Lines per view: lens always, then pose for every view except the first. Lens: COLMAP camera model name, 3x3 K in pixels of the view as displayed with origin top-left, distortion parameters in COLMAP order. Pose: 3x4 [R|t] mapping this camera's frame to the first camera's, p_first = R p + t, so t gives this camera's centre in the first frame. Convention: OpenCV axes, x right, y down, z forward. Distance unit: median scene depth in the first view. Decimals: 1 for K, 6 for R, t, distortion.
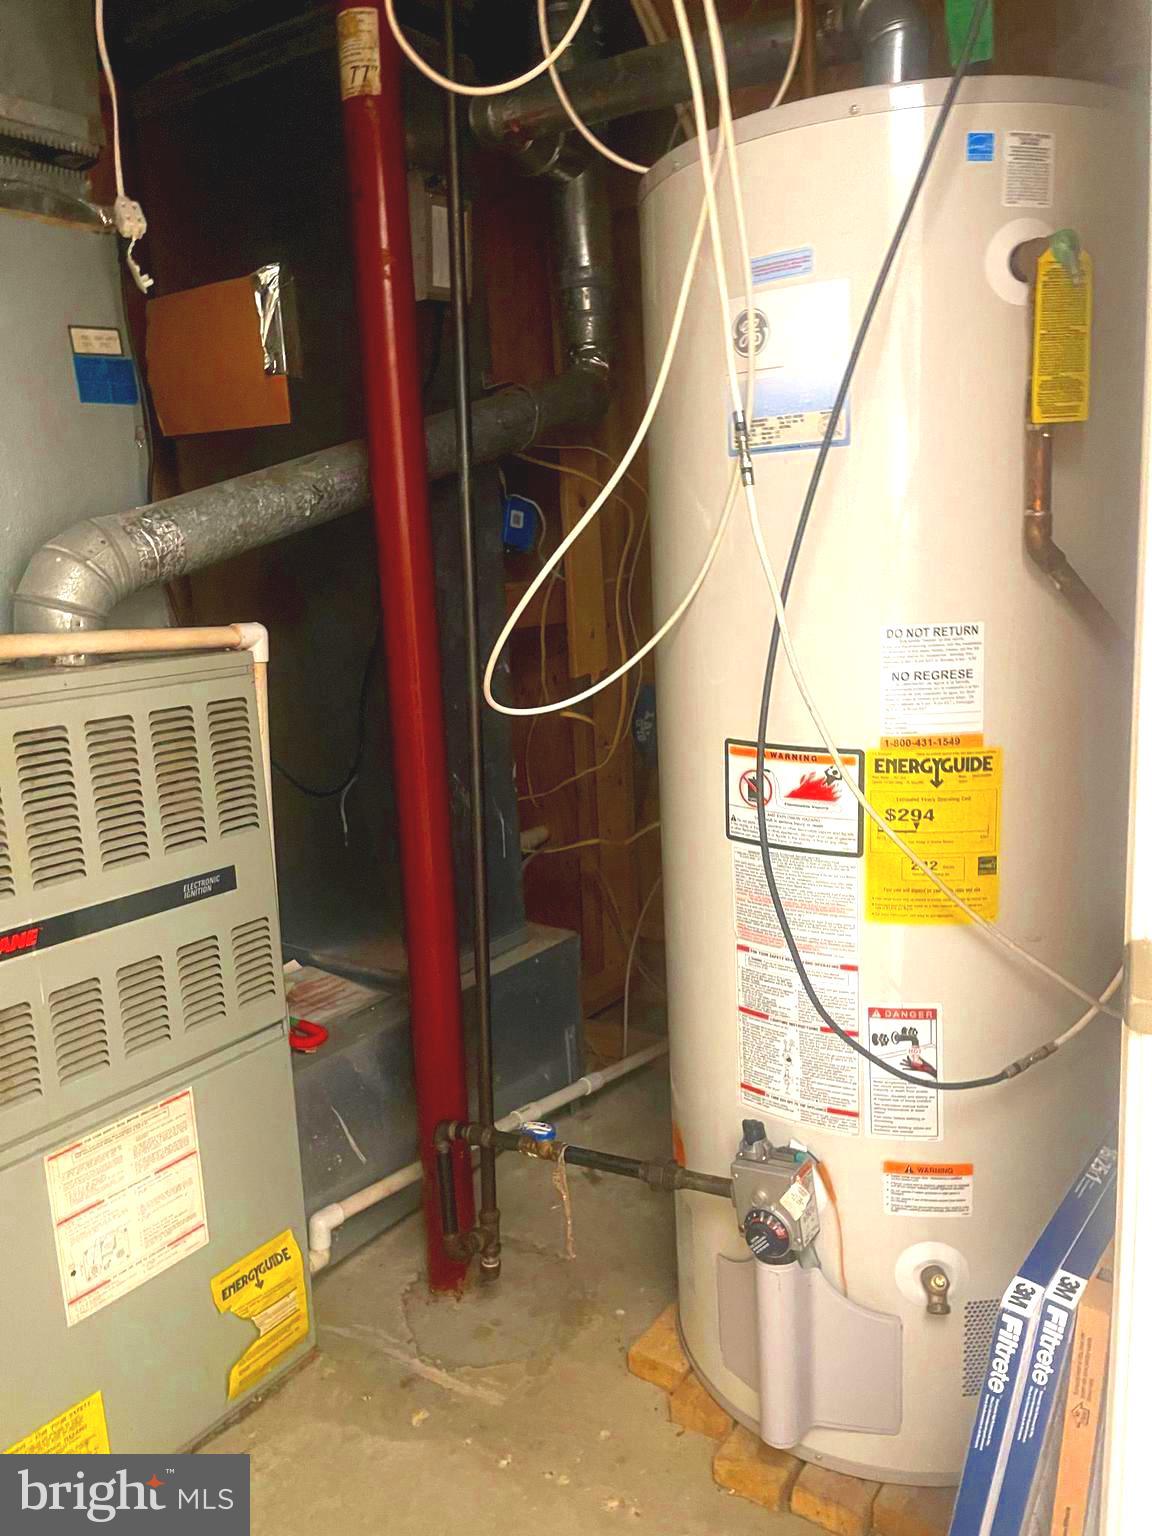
lens RADIAL K [[1163.6, 0, 575.7], [0, 1163.6, 765.8], [0, 0, 1]] dist [0.053284, -0.050710]
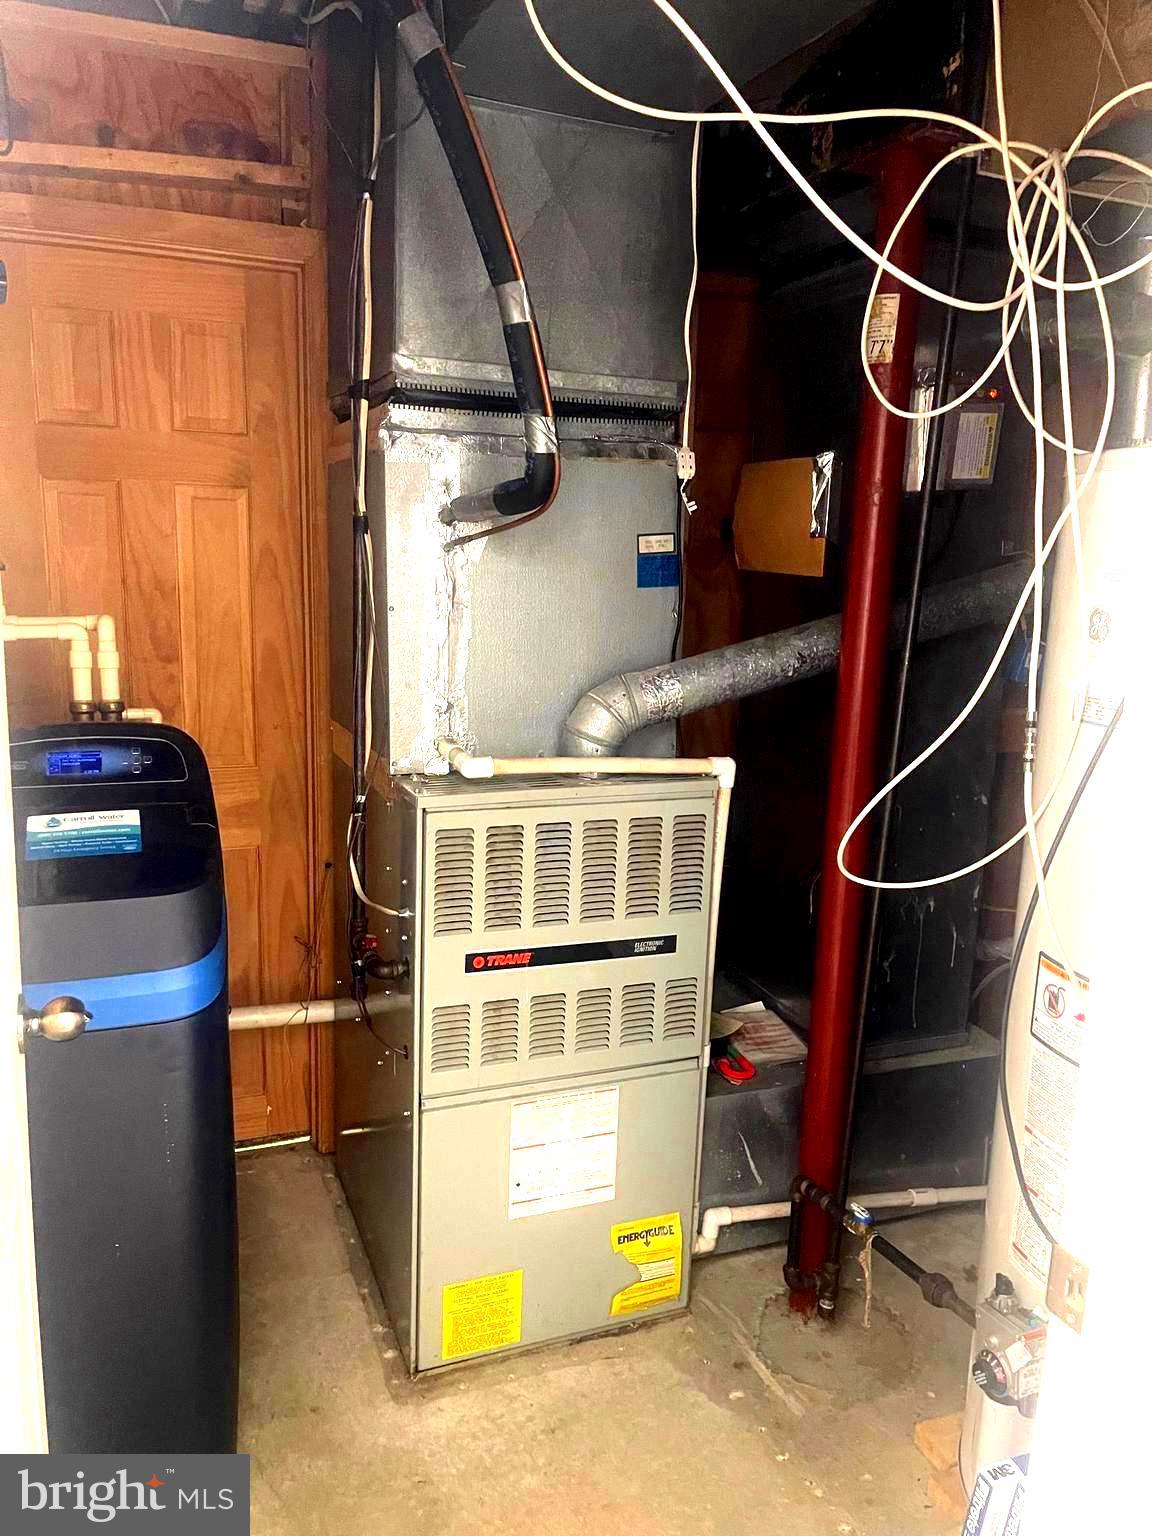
lens RADIAL K [[1163.6, 0, 573.7], [0, 1163.6, 766.4], [0, 0, 1]] dist [0.053284, -0.050710]
pose [[0.832173, 0.178461, -0.525013, 0.273740], [-0.172198, 0.983156, 0.061249, -0.165150], [0.527101, 0.039437, 0.848887, -0.203823]]
